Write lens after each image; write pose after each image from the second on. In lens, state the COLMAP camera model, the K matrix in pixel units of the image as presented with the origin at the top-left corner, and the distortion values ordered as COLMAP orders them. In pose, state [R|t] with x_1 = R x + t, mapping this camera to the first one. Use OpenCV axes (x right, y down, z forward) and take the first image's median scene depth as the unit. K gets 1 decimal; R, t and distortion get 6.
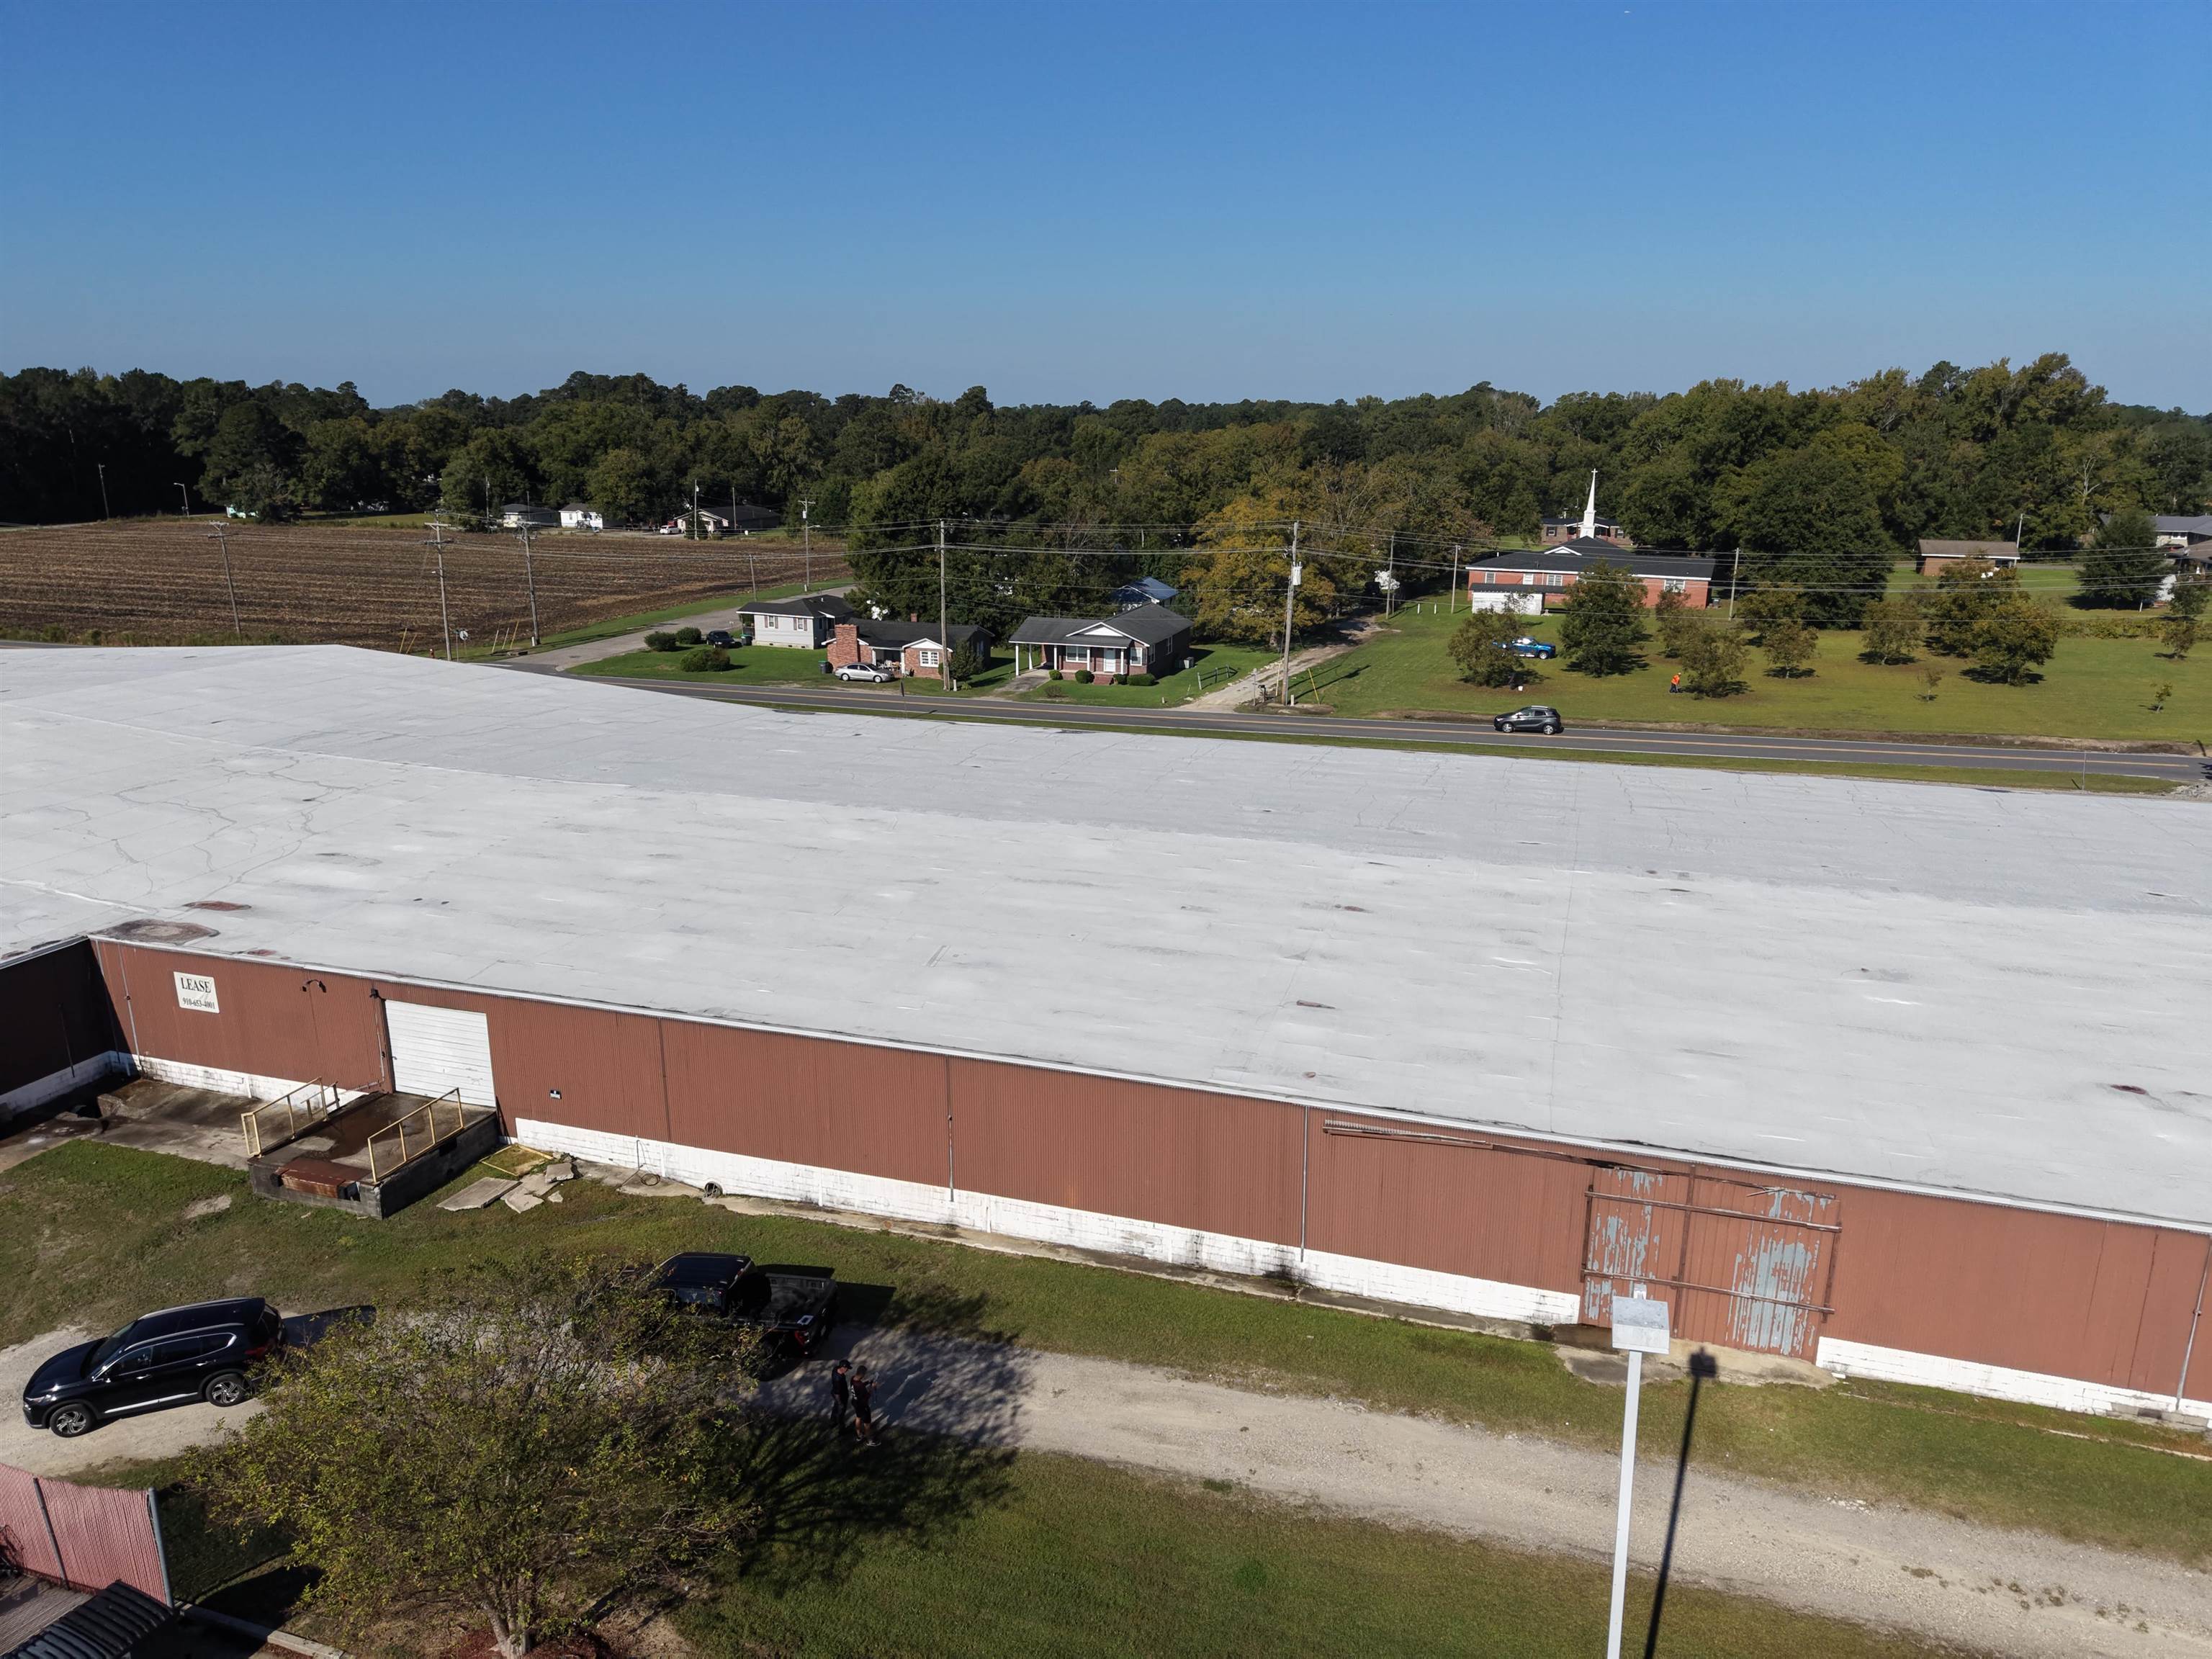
lens RADIAL K [[1476.6, 0, 1105.4], [0, 1476.6, 834.2], [0, 0, 1]] dist [0.038012, -0.039722]
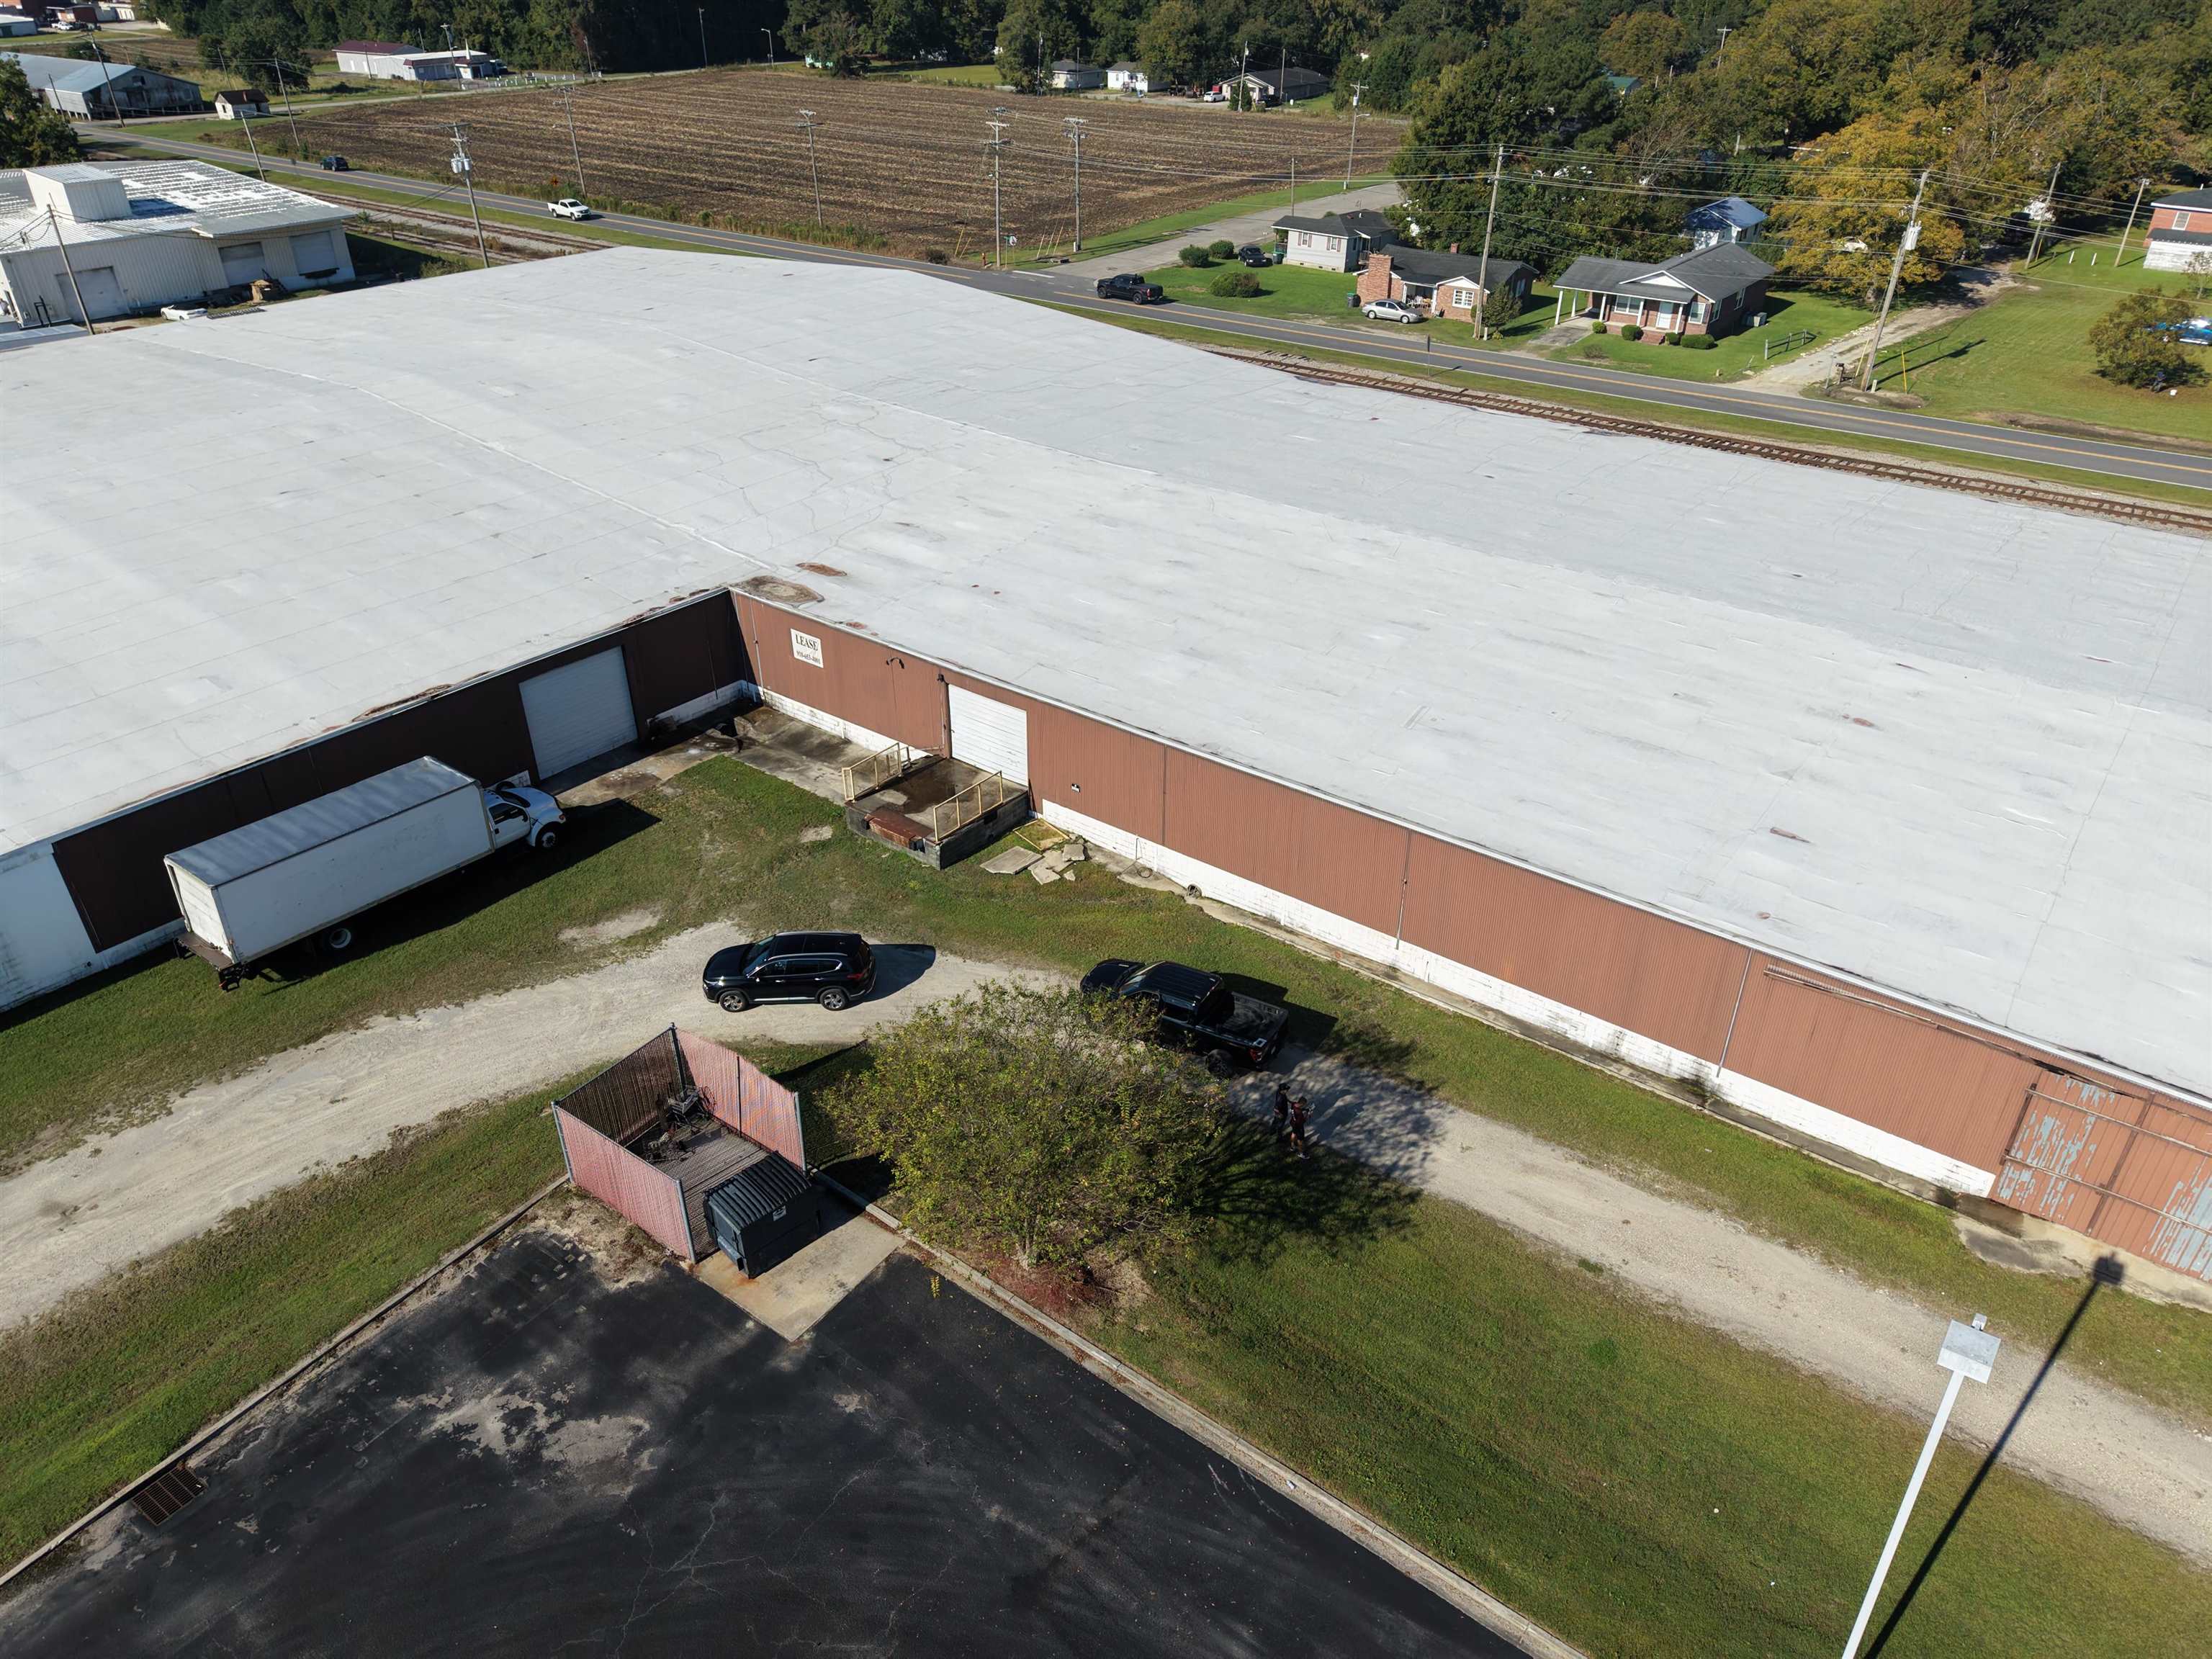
lens RADIAL K [[1476.6, 0, 1105.4], [0, 1476.6, 834.2], [0, 0, 1]] dist [0.038012, -0.039722]
pose [[0.941368, 0.174494, -0.288751, -0.003559], [-0.089556, 0.954399, 0.284783, -0.119527], [0.325277, -0.242226, 0.914069, -0.067529]]
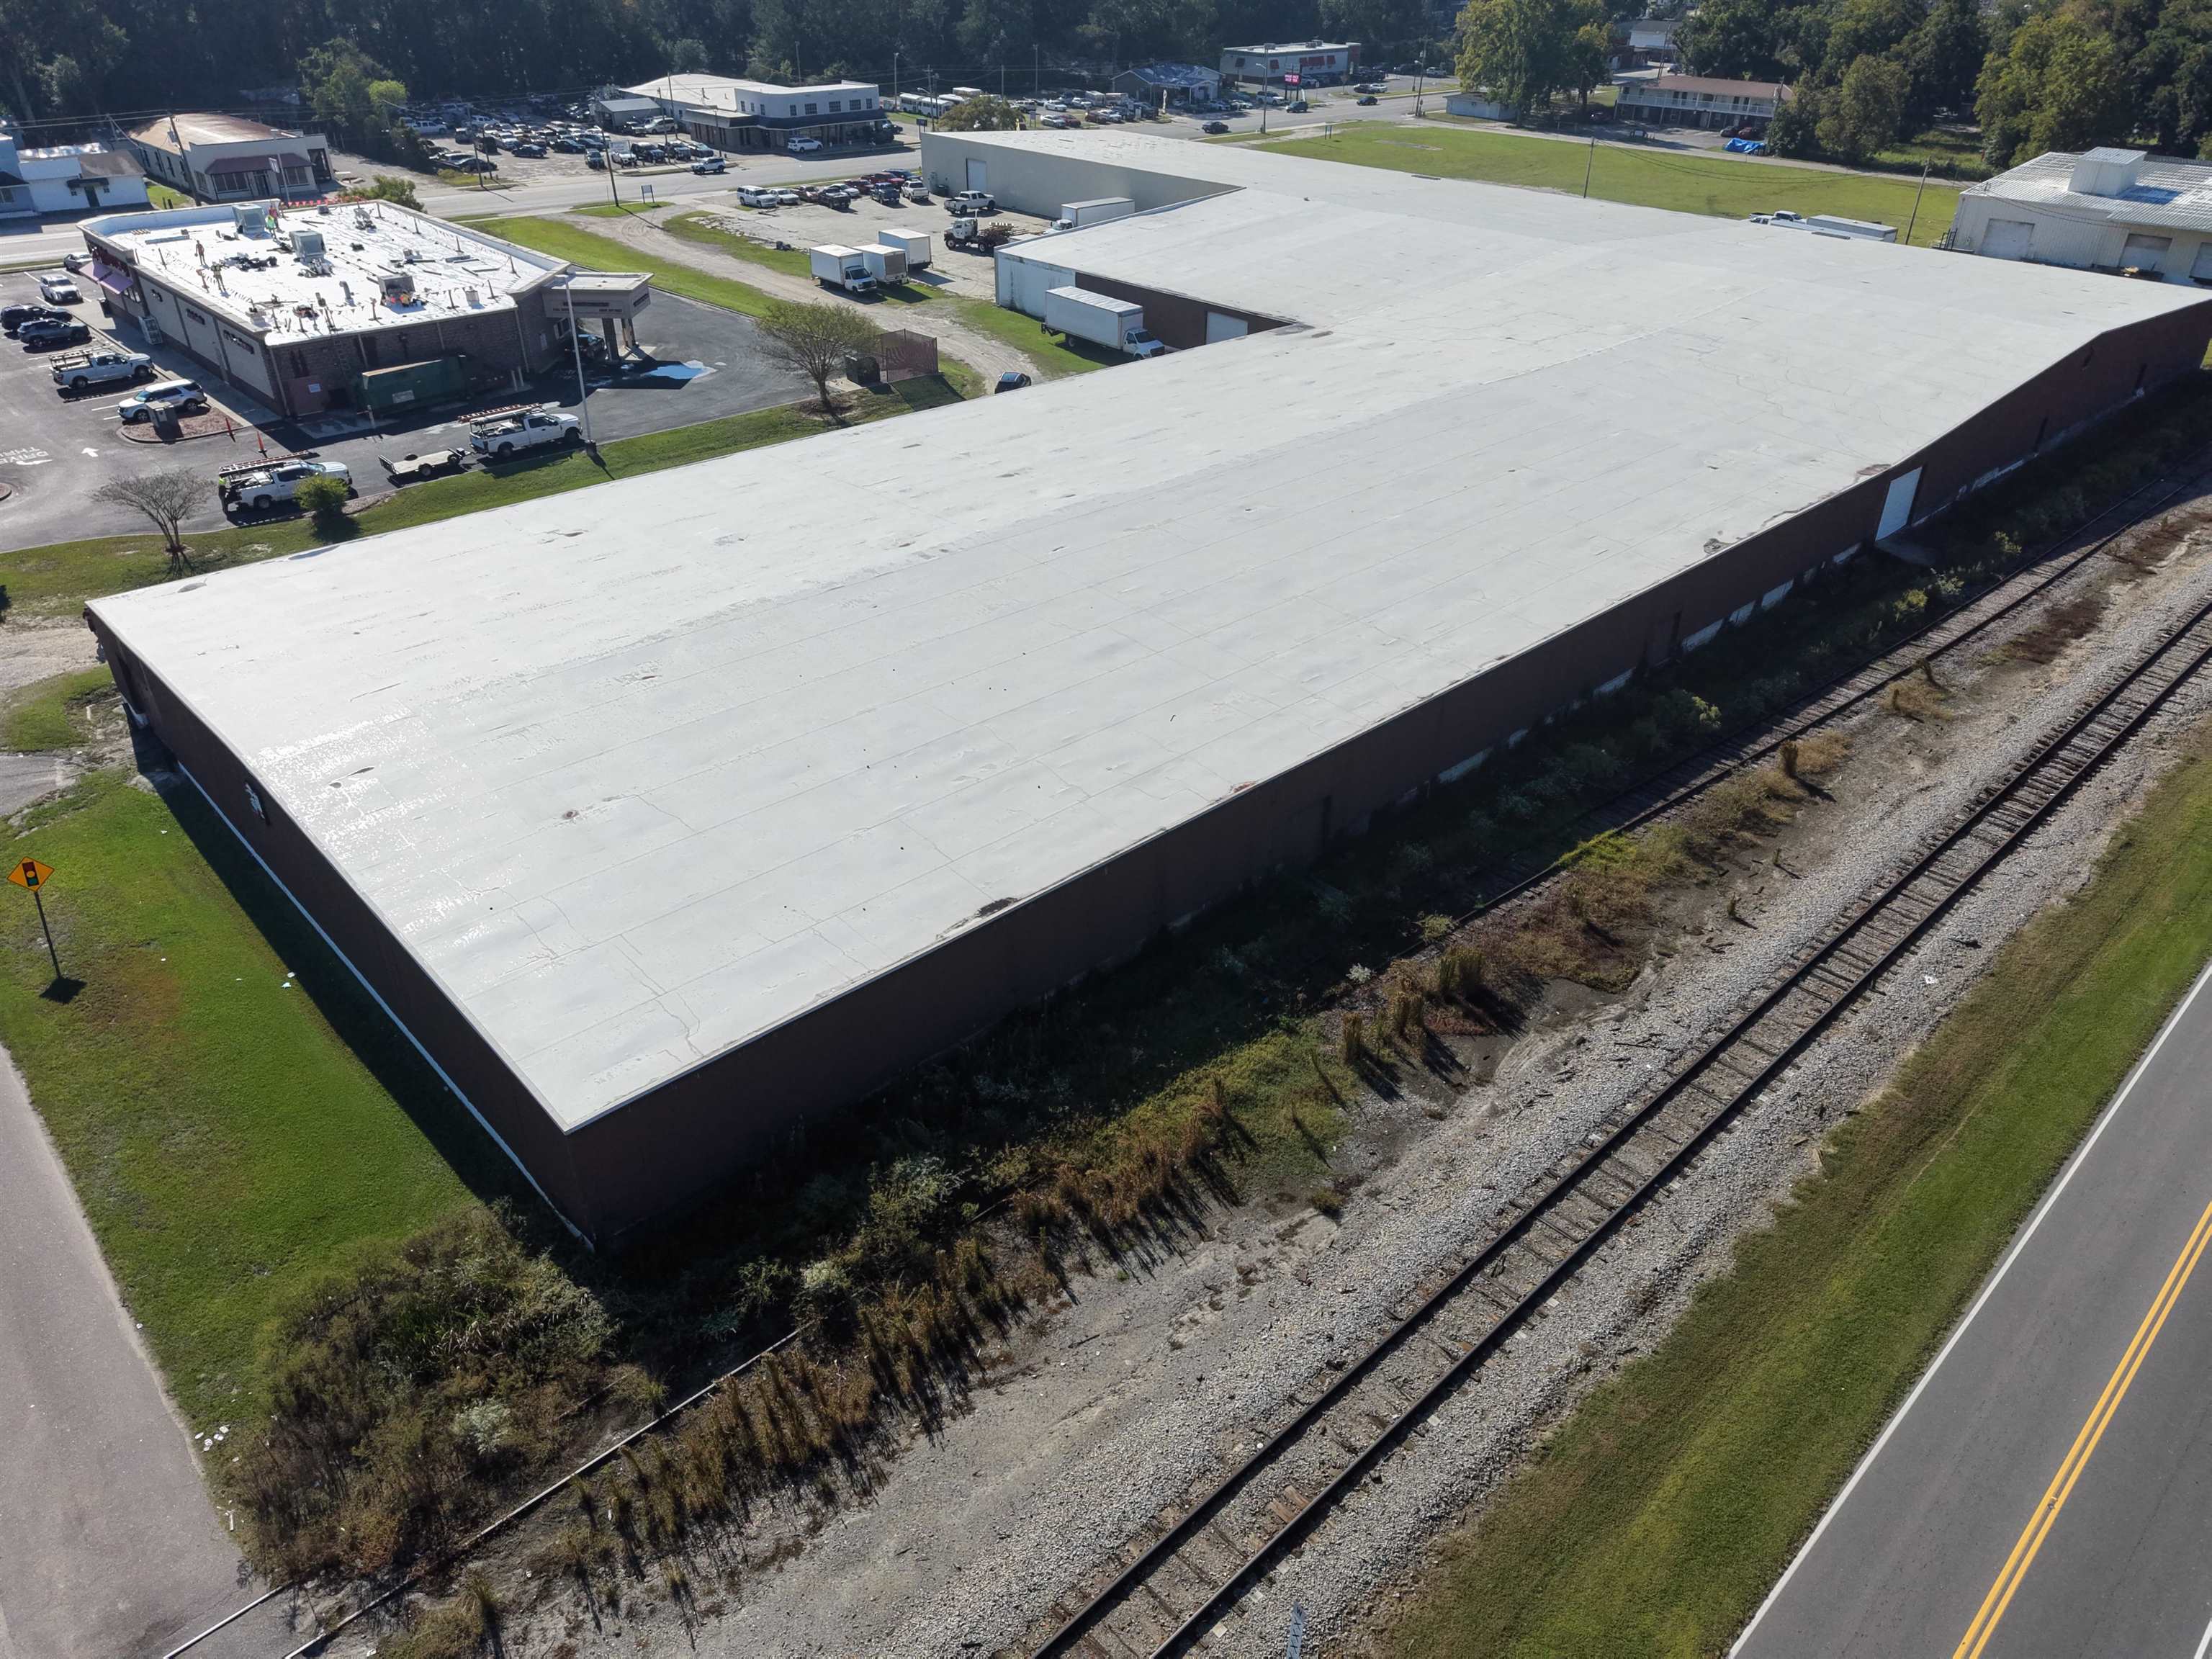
lens RADIAL K [[1476.6, 0, 1105.4], [0, 1476.6, 834.2], [0, 0, 1]] dist [0.038012, -0.039722]
pose [[-0.478669, 0.457581, -0.749330, 1.556179], [-0.249063, 0.747630, 0.615644, -0.693572], [0.841929, 0.481320, -0.243901, 1.764875]]
